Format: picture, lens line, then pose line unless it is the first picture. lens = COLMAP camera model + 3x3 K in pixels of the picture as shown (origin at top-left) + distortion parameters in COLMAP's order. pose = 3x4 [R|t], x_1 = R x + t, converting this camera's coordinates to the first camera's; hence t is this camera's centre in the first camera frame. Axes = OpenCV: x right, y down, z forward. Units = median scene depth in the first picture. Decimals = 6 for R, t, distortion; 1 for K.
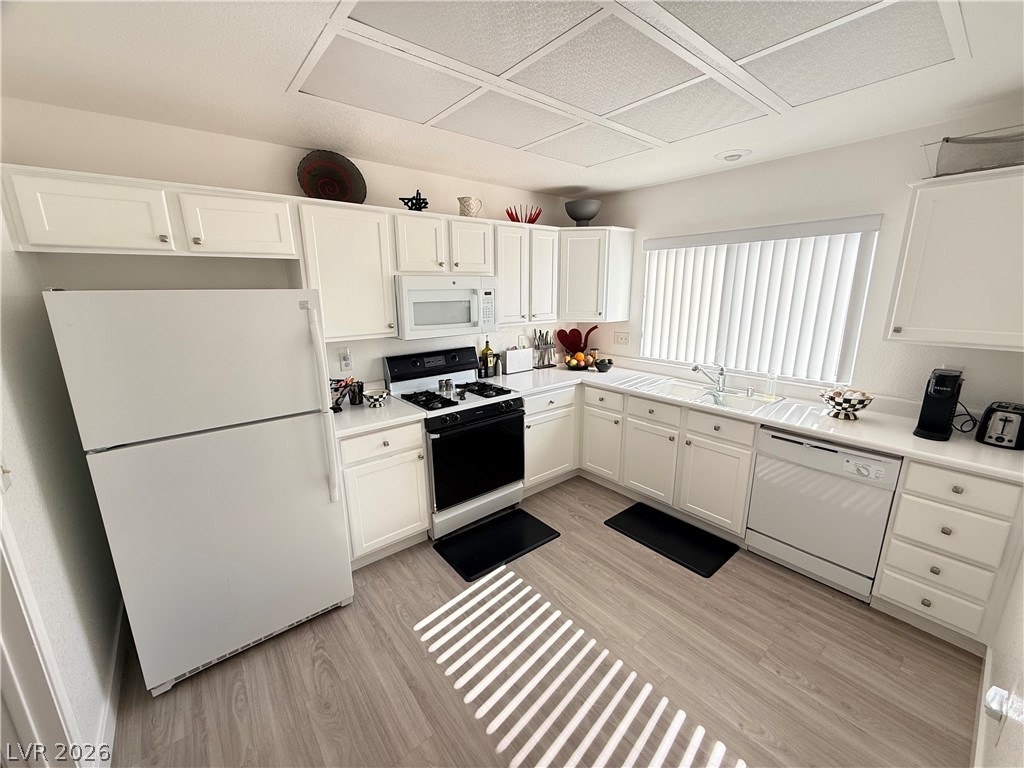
lens RADIAL K [[408.1, 0, 509.7], [0, 408.1, 384.3], [0, 0, 1]] dist [0.000789, 0.000138]
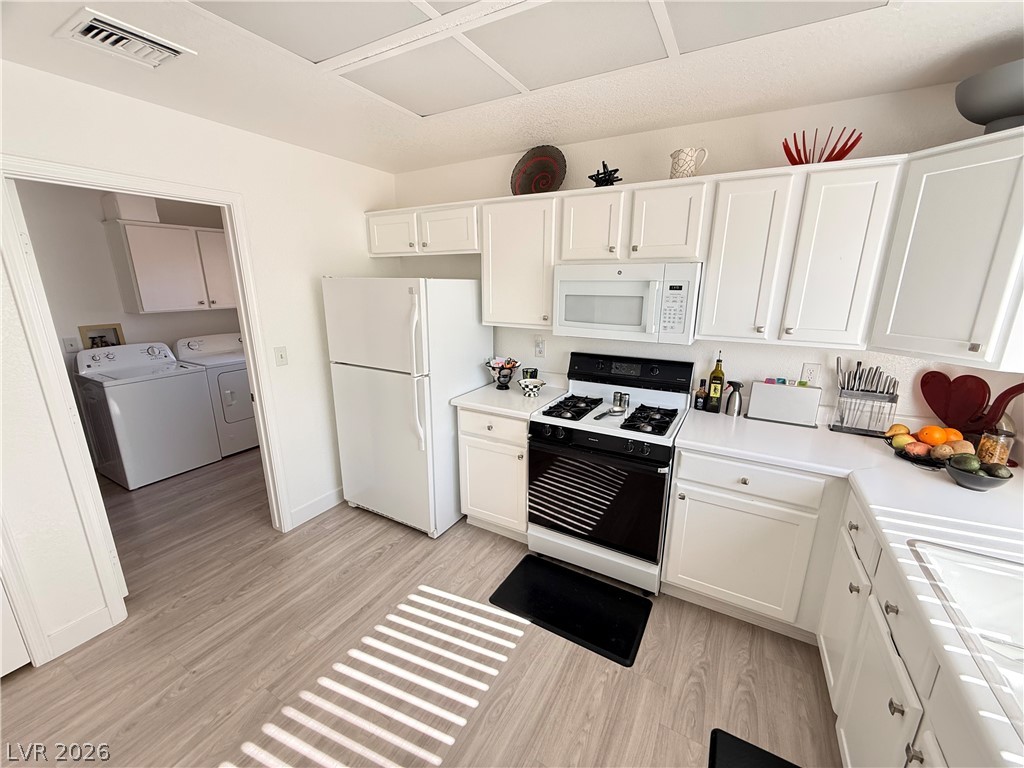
lens RADIAL K [[408.1, 0, 509.7], [0, 408.1, 384.3], [0, 0, 1]] dist [0.000789, 0.000138]
pose [[0.362138, 0.240722, -0.900505, 0.549032], [-0.224507, 0.960163, 0.166385, -0.127053], [0.904684, 0.141915, 0.401755, 0.530410]]
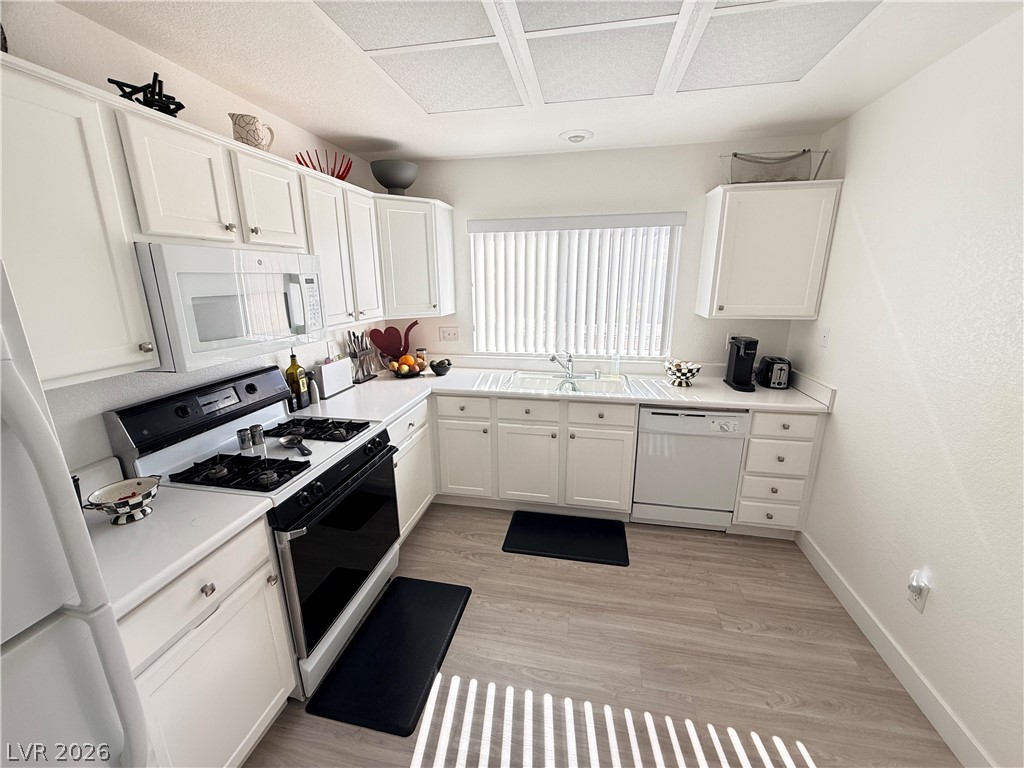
lens RADIAL K [[408.1, 0, 509.7], [0, 408.1, 384.3], [0, 0, 1]] dist [0.000789, 0.000138]
pose [[0.770772, -0.159596, 0.616797, -0.249951], [0.148277, 0.986469, 0.069956, -0.066551], [-0.619616, 0.037537, 0.784007, 0.337238]]
